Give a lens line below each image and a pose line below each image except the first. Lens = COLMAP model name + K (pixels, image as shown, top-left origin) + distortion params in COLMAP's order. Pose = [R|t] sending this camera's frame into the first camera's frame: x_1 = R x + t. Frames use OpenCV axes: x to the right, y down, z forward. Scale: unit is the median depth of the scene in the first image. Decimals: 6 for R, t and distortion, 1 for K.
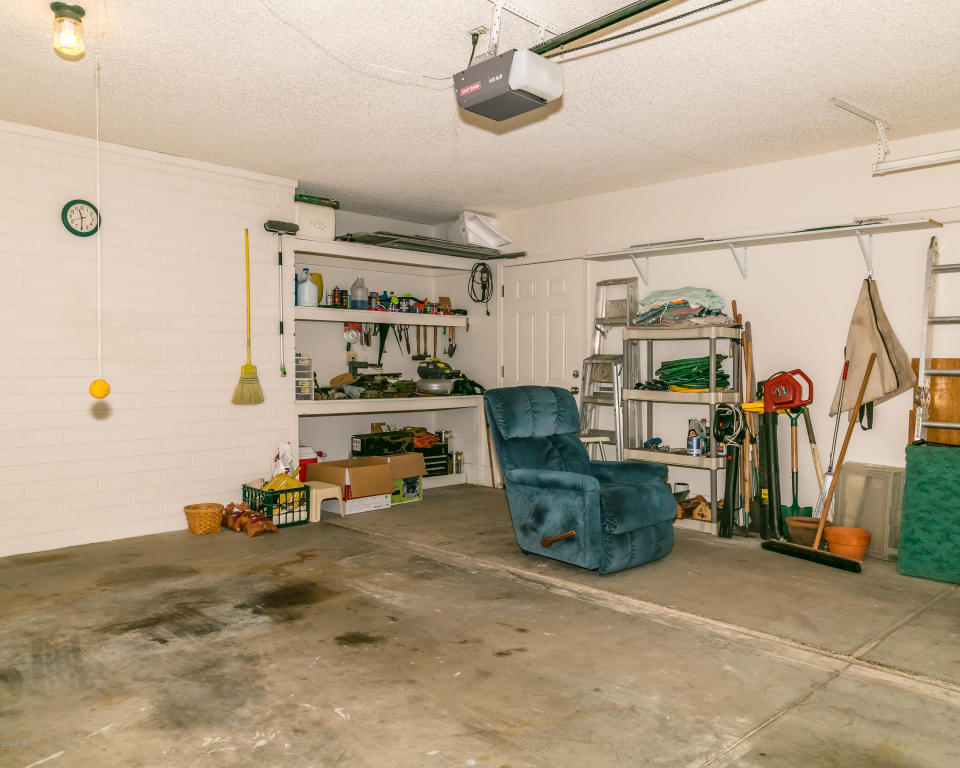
lens RADIAL K [[763.2, 0, 480.0], [0, 763.2, 384.0], [0, 0, 1]] dist [0.008603, -0.000251]
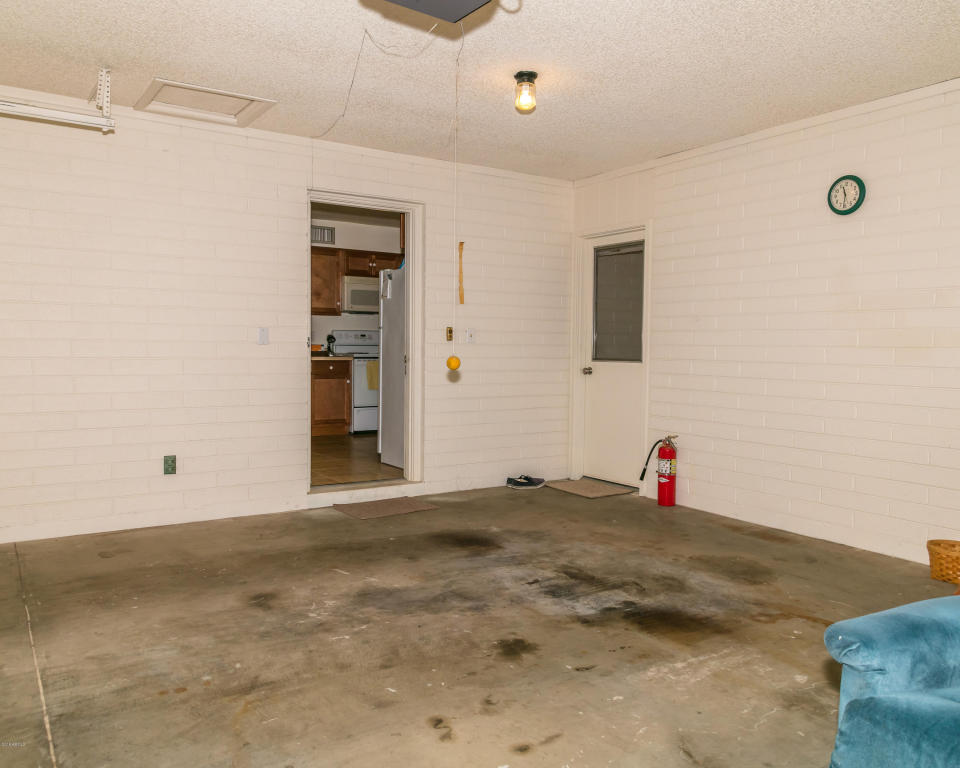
lens RADIAL K [[763.2, 0, 480.0], [0, 763.2, 384.0], [0, 0, 1]] dist [0.008603, -0.000251]
pose [[-0.194078, 0.042148, -0.980080, 0.706650], [-0.042556, 0.997774, 0.051336, -0.020601], [0.980063, 0.051672, -0.191852, 1.102816]]
